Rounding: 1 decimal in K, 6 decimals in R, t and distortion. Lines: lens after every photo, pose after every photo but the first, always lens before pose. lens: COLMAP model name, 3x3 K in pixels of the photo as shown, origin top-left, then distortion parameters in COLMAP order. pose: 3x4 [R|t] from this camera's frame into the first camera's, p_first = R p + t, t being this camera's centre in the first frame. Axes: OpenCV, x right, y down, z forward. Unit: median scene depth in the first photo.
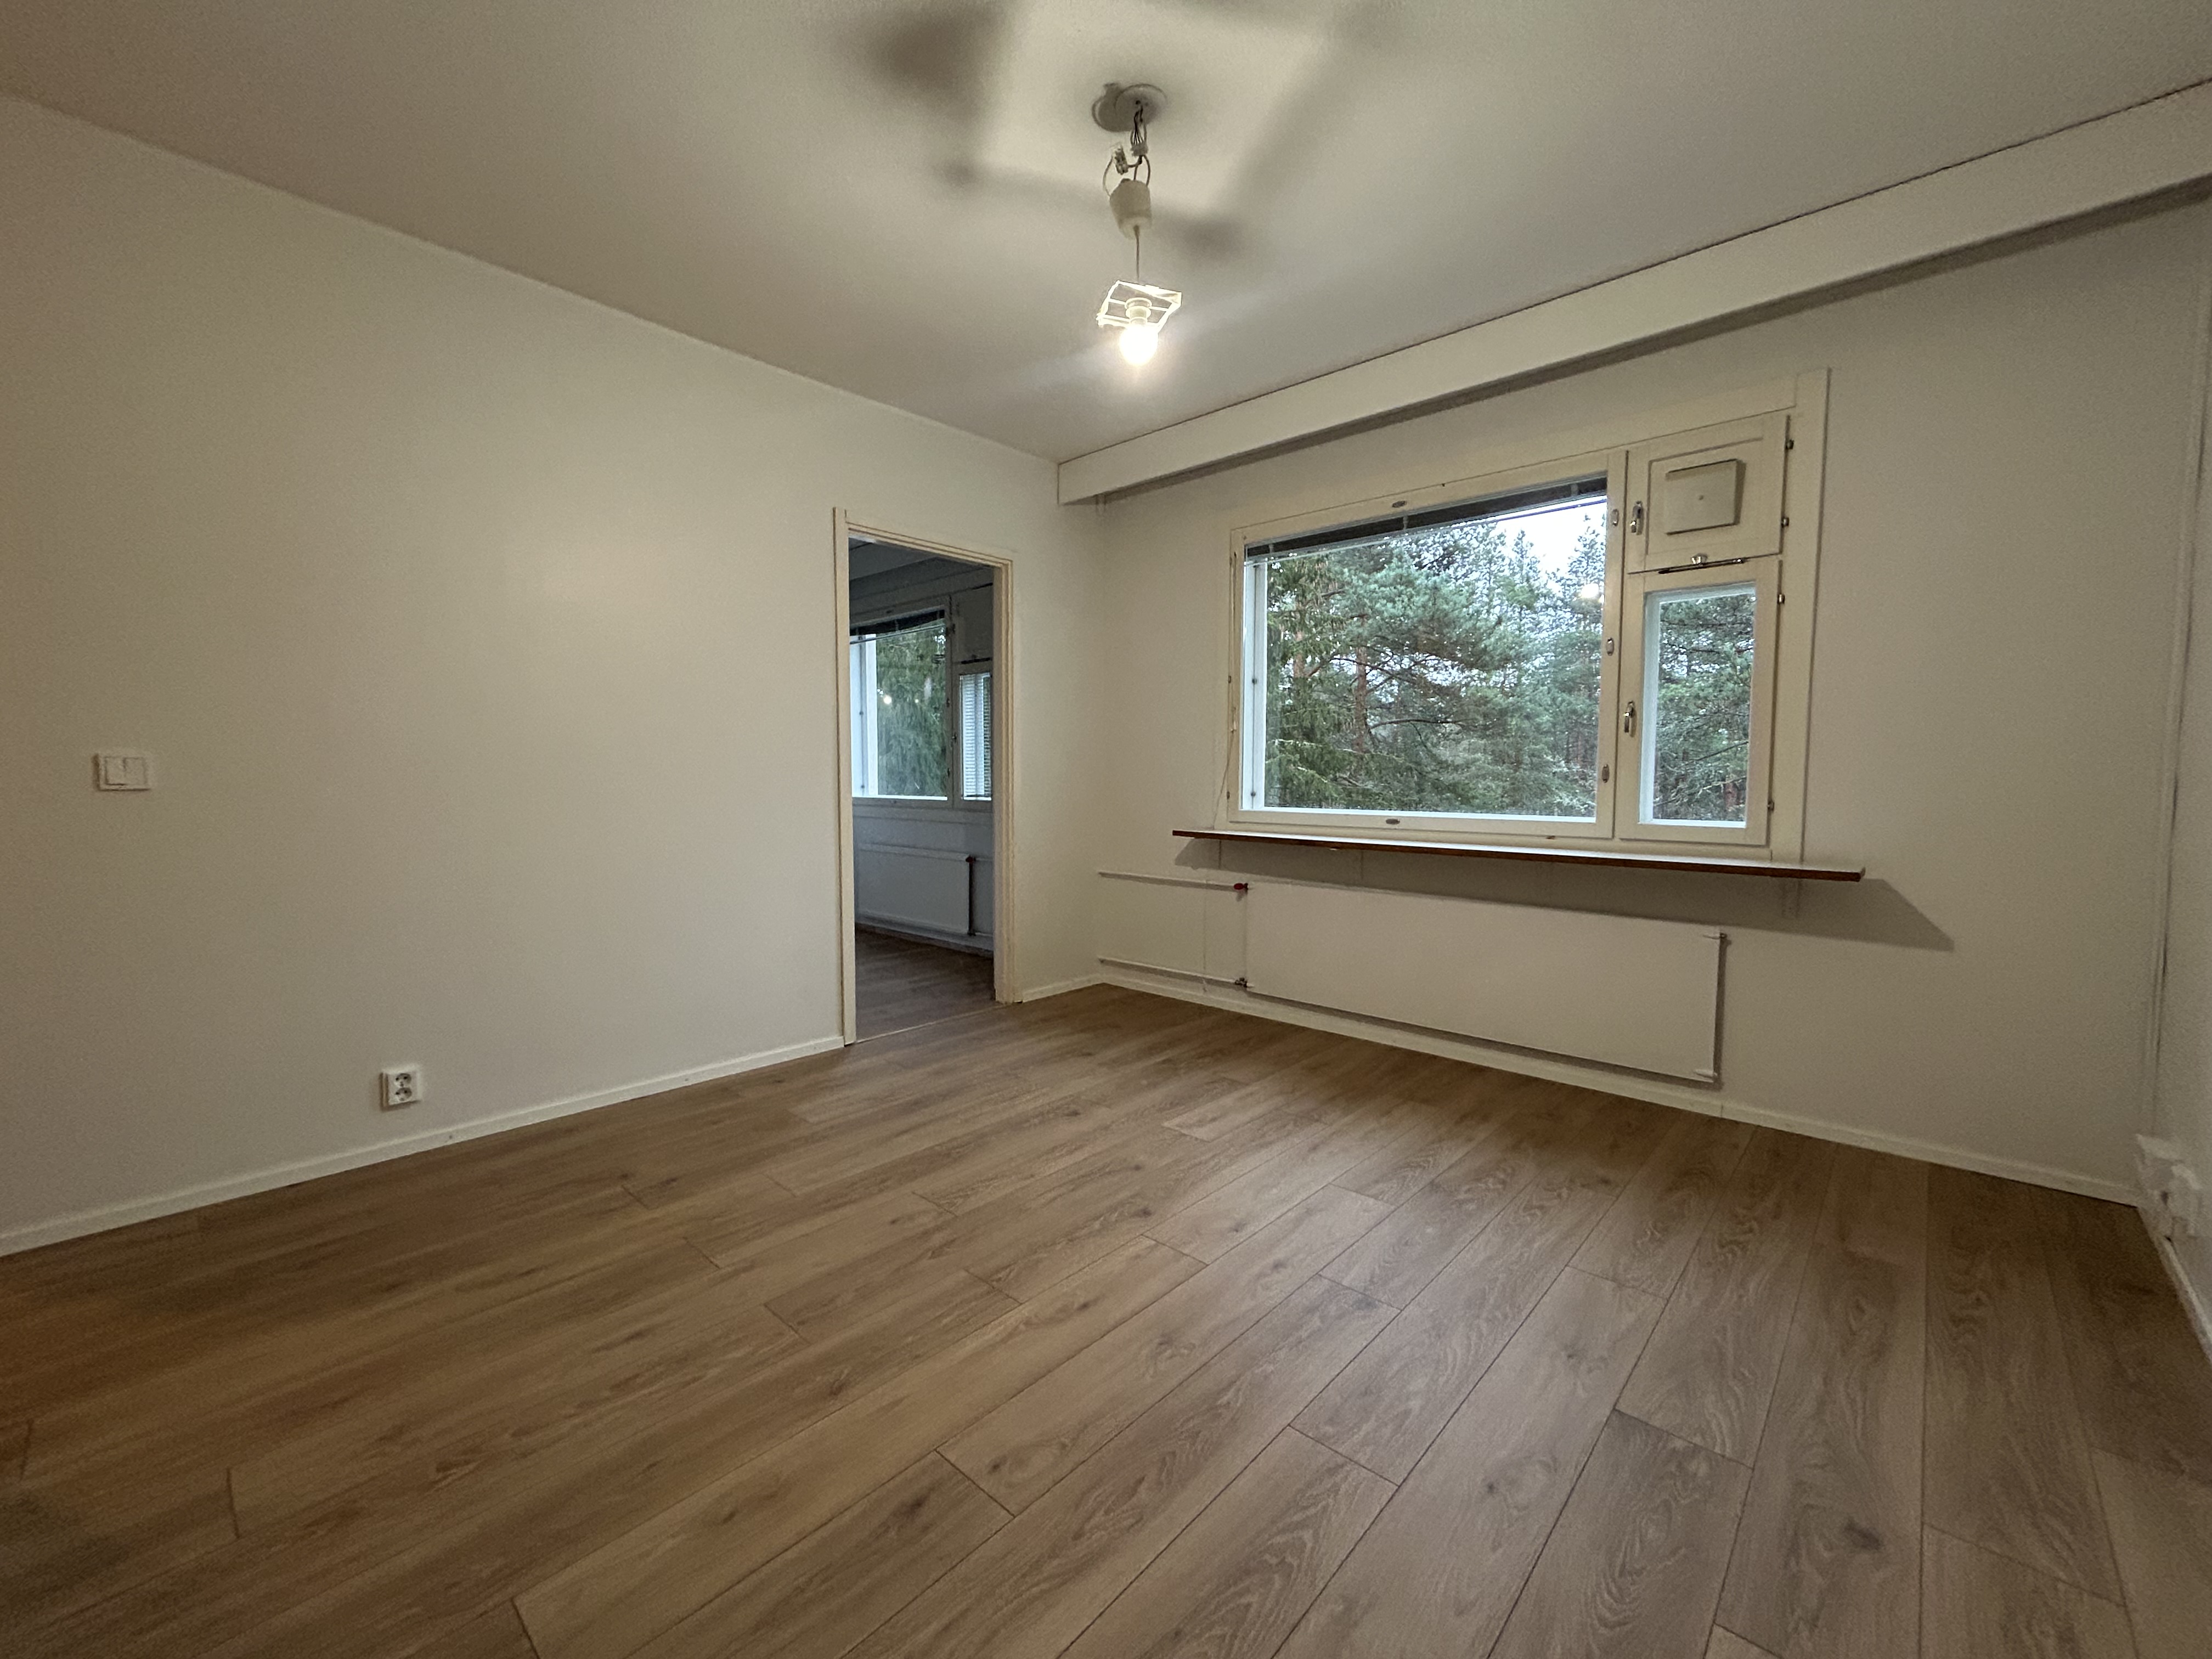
lens RADIAL K [[898.2, 0, 1099.6], [0, 898.2, 832.9], [0, 0, 1]] dist [0.001167, 0.000230]
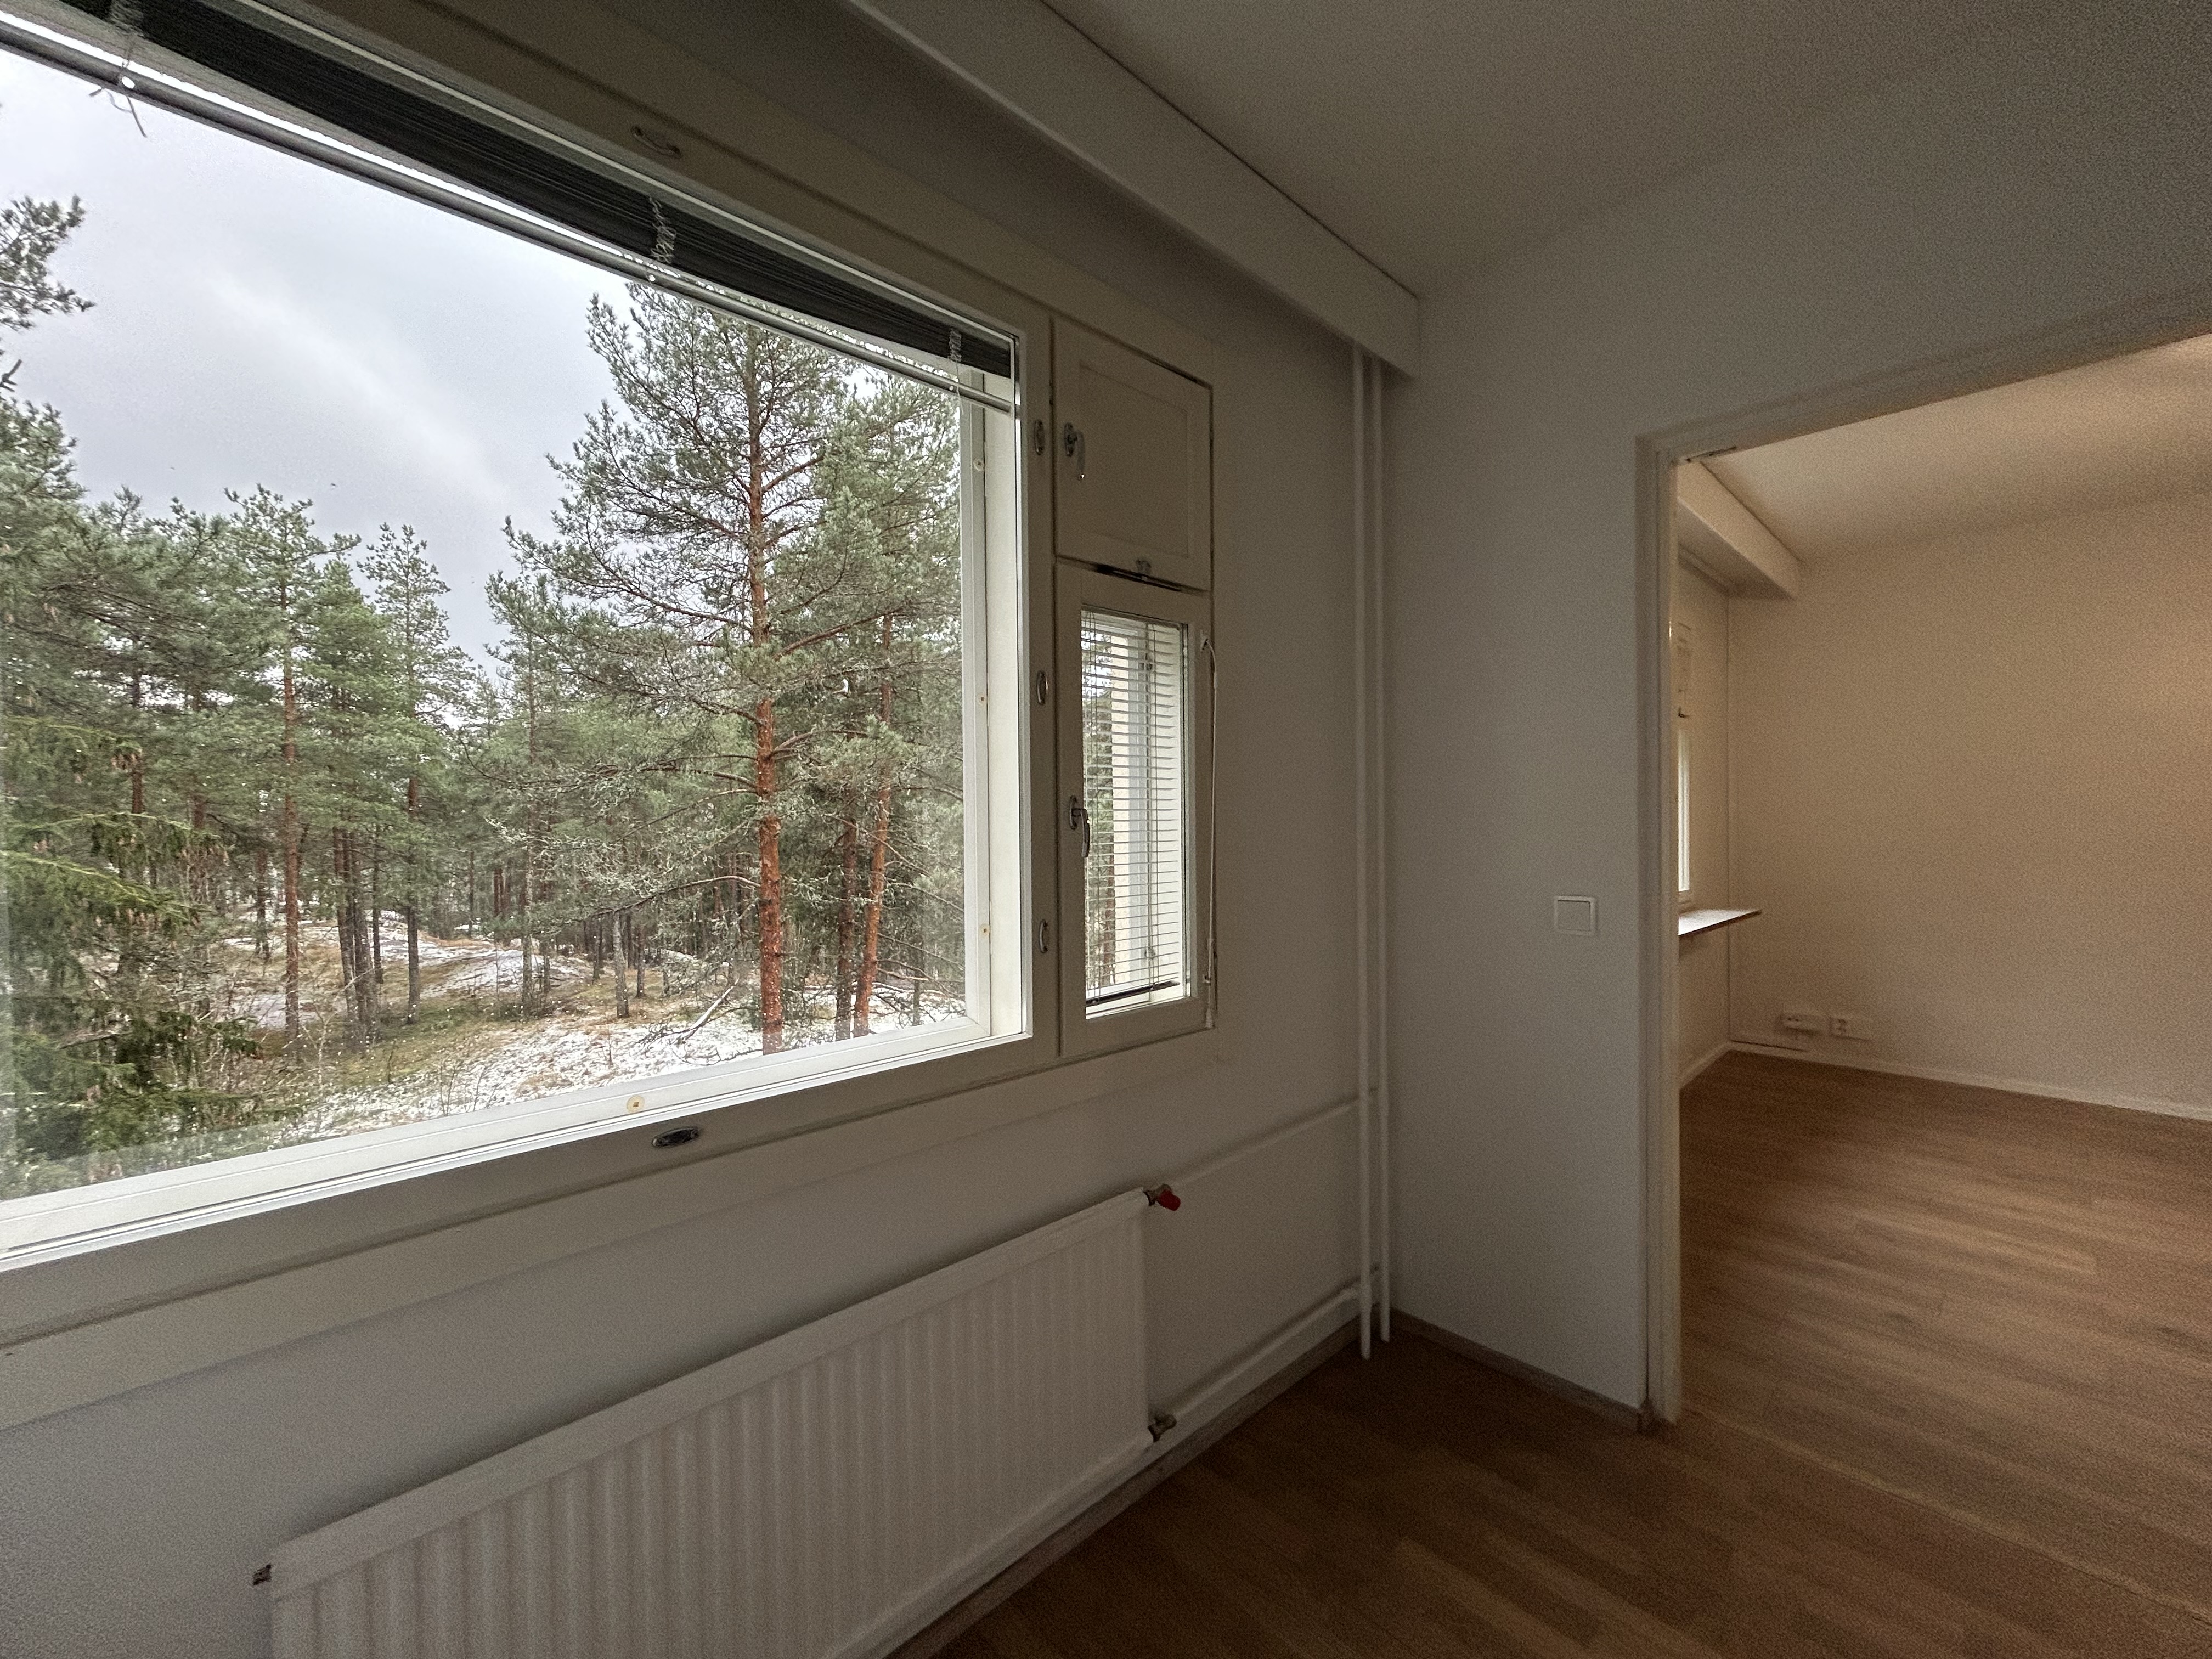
lens RADIAL K [[898.2, 0, 1099.6], [0, 898.2, 832.9], [0, 0, 1]] dist [0.001167, 0.000230]
pose [[0.068140, -0.021048, 0.997454, -1.004917], [0.072256, 0.997256, 0.016108, -0.230432], [-0.995056, 0.070974, 0.069474, 2.159957]]
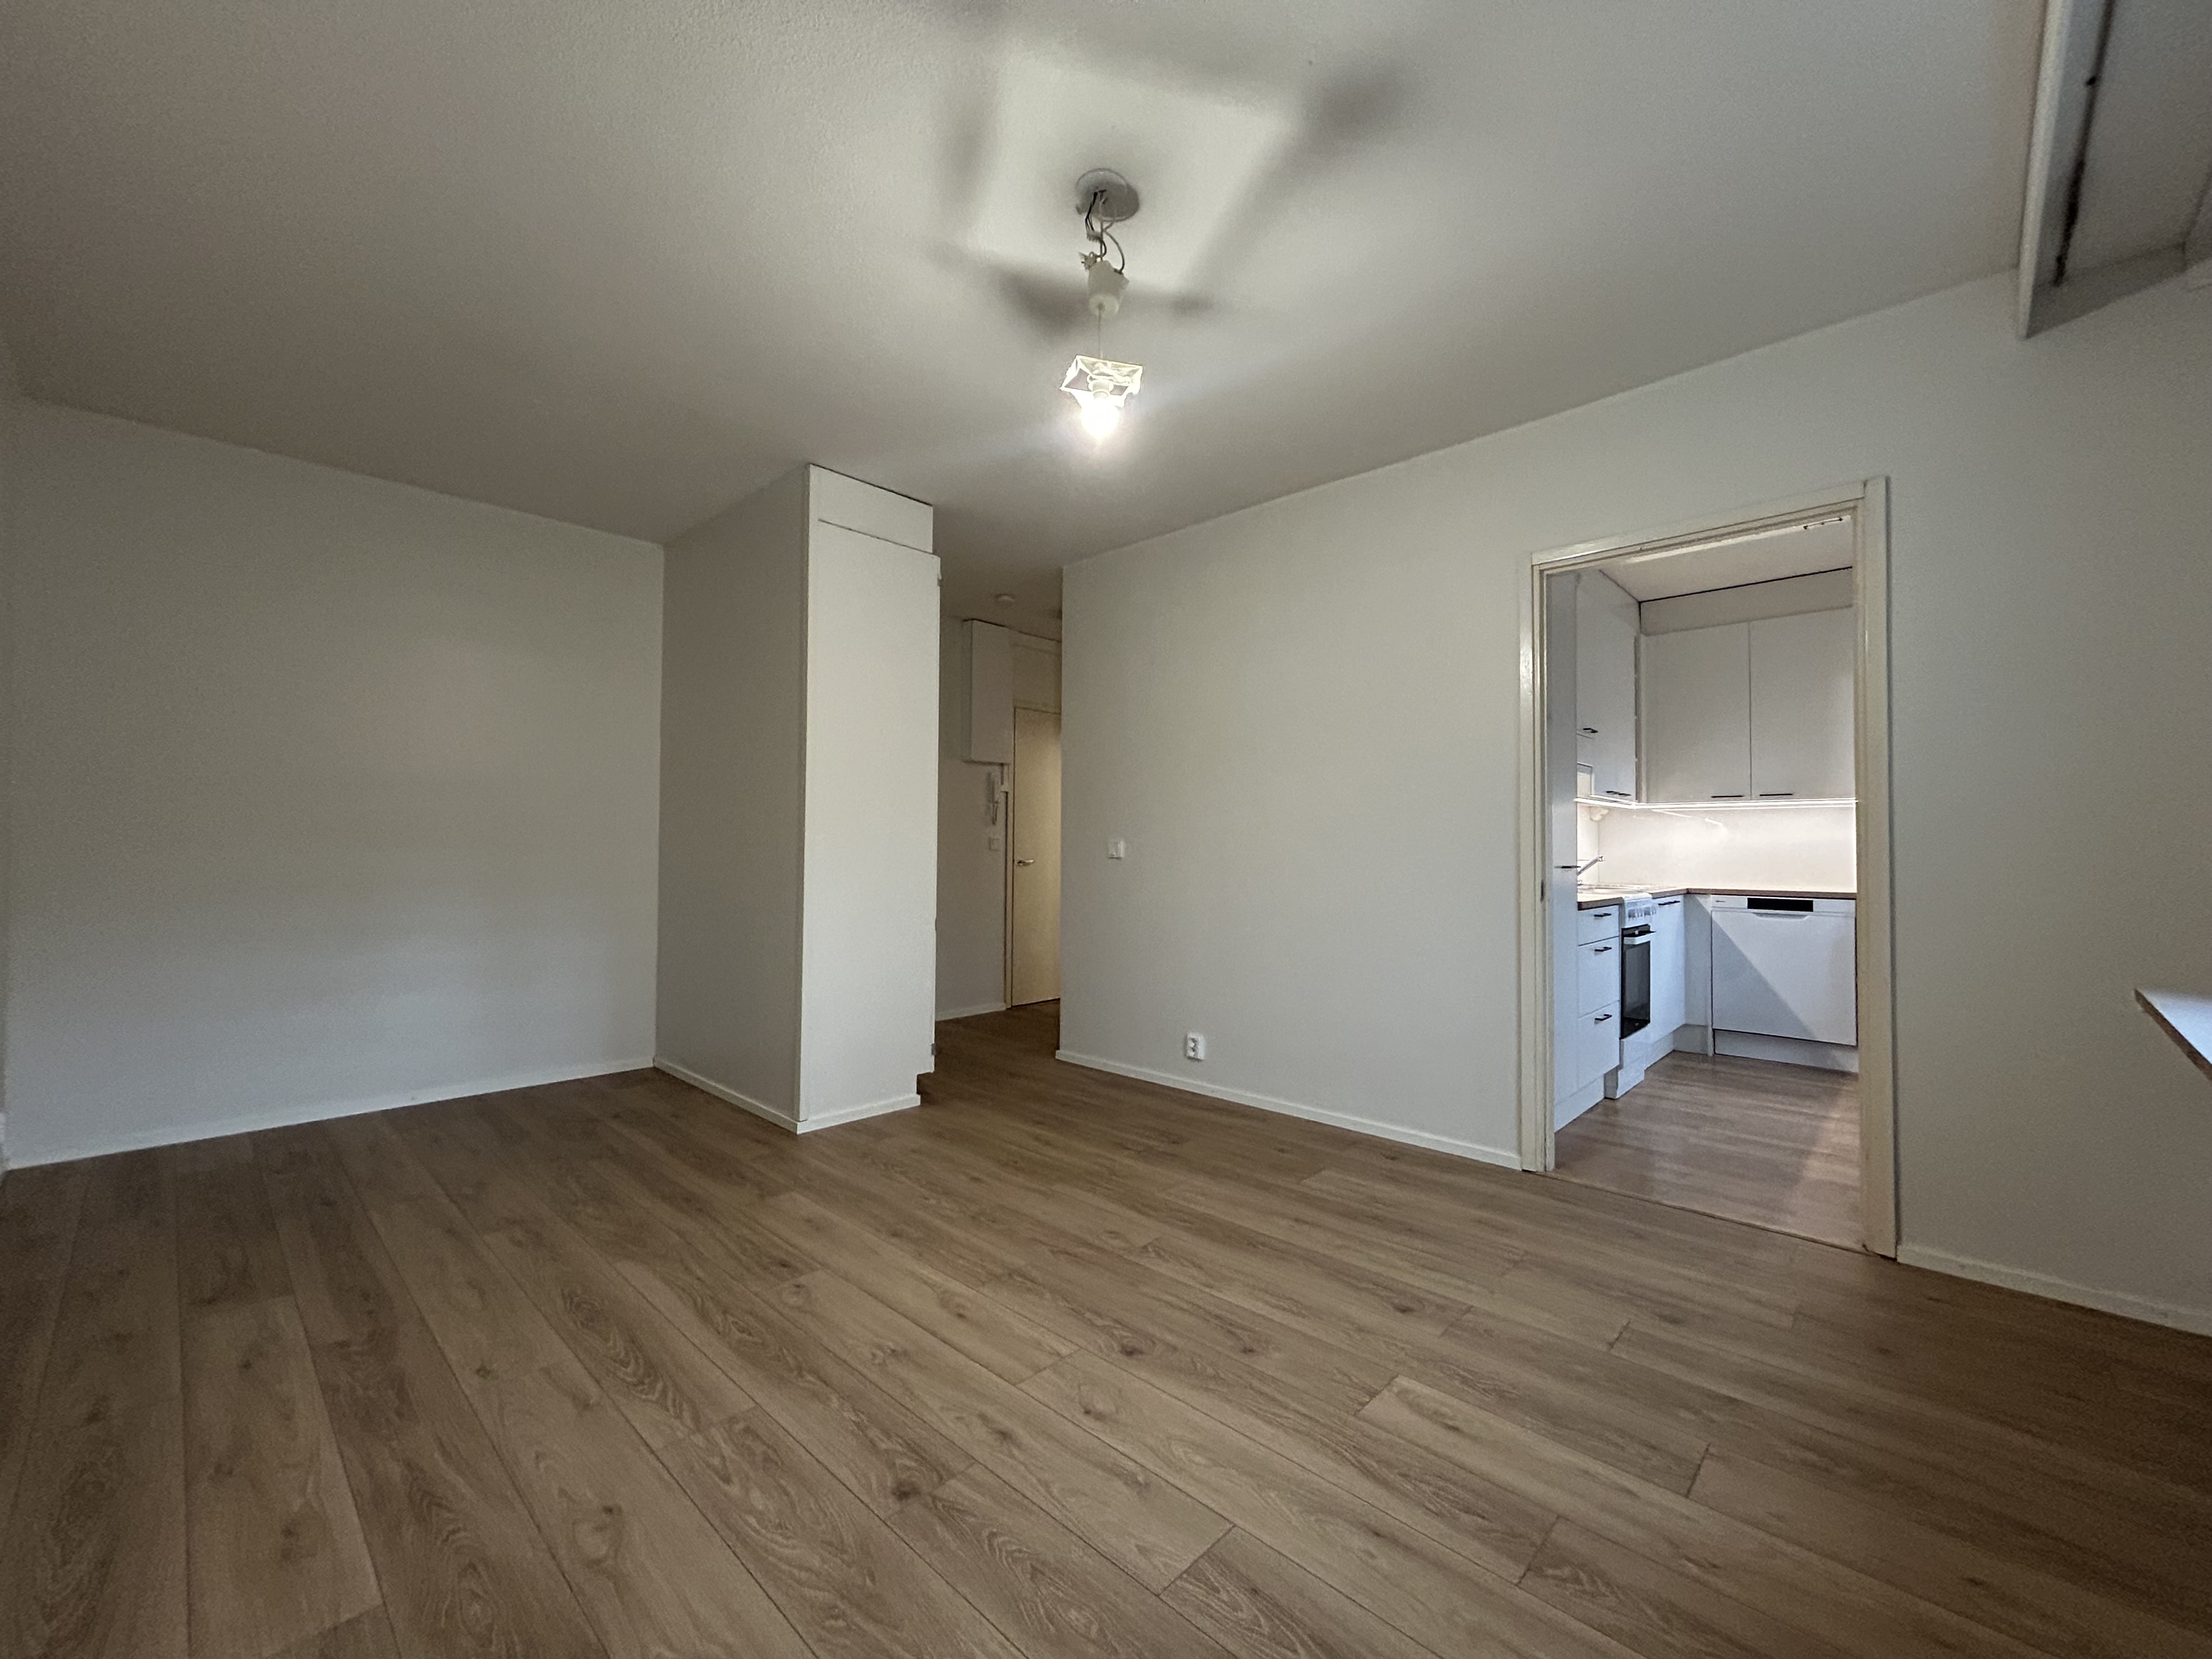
lens RADIAL K [[898.2, 0, 1099.6], [0, 898.2, 832.9], [0, 0, 1]] dist [0.001167, 0.000230]
pose [[-0.015237, -0.020320, -0.999677, 0.851272], [-0.069810, 0.997375, -0.019210, -0.054917], [0.997444, 0.069495, -0.016616, 0.867371]]
